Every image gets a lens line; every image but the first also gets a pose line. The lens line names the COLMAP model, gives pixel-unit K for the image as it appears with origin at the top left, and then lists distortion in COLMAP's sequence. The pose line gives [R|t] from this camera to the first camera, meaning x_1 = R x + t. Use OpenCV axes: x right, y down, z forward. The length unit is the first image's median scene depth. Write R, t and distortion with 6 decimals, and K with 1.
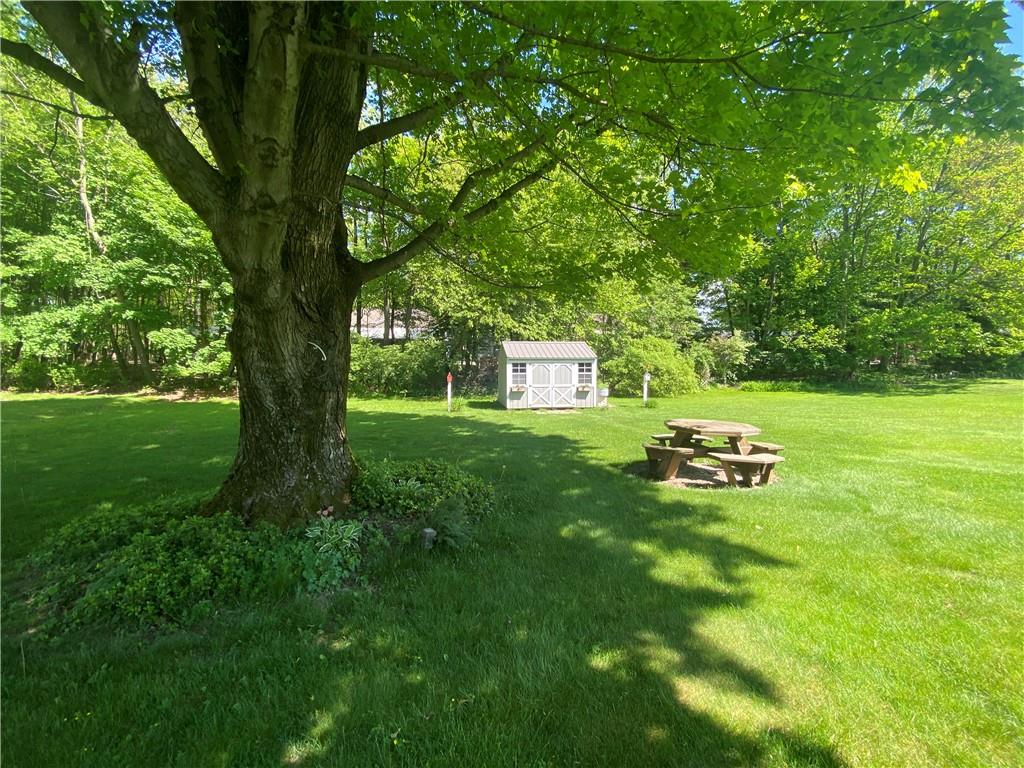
lens RADIAL K [[414.1, 0, 507.6], [0, 414.1, 390.6], [0, 0, 1]] dist [0.003146, -0.000321]
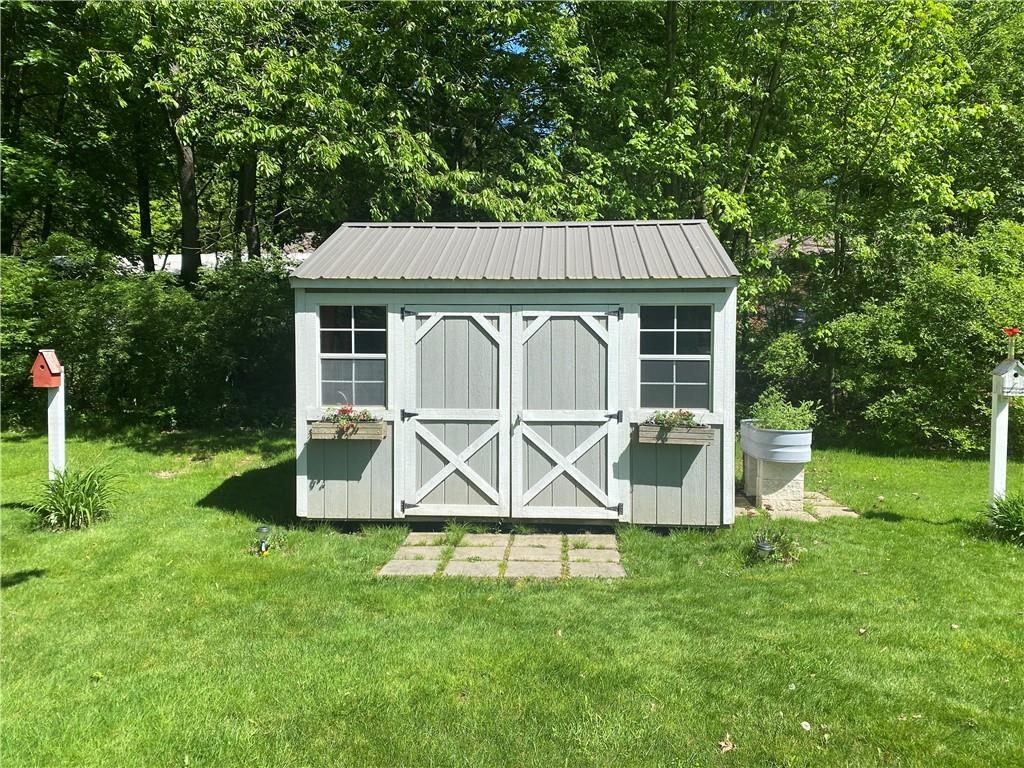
lens RADIAL K [[788.8, 0, 515.2], [0, 788.8, 375.3], [0, 0, 1]] dist [0.029523, -0.015538]
pose [[0.980688, 0.012991, -0.195148, 0.185359], [-0.017260, 0.999647, -0.020188, -0.024147], [0.194817, 0.023166, 0.980566, 0.607191]]
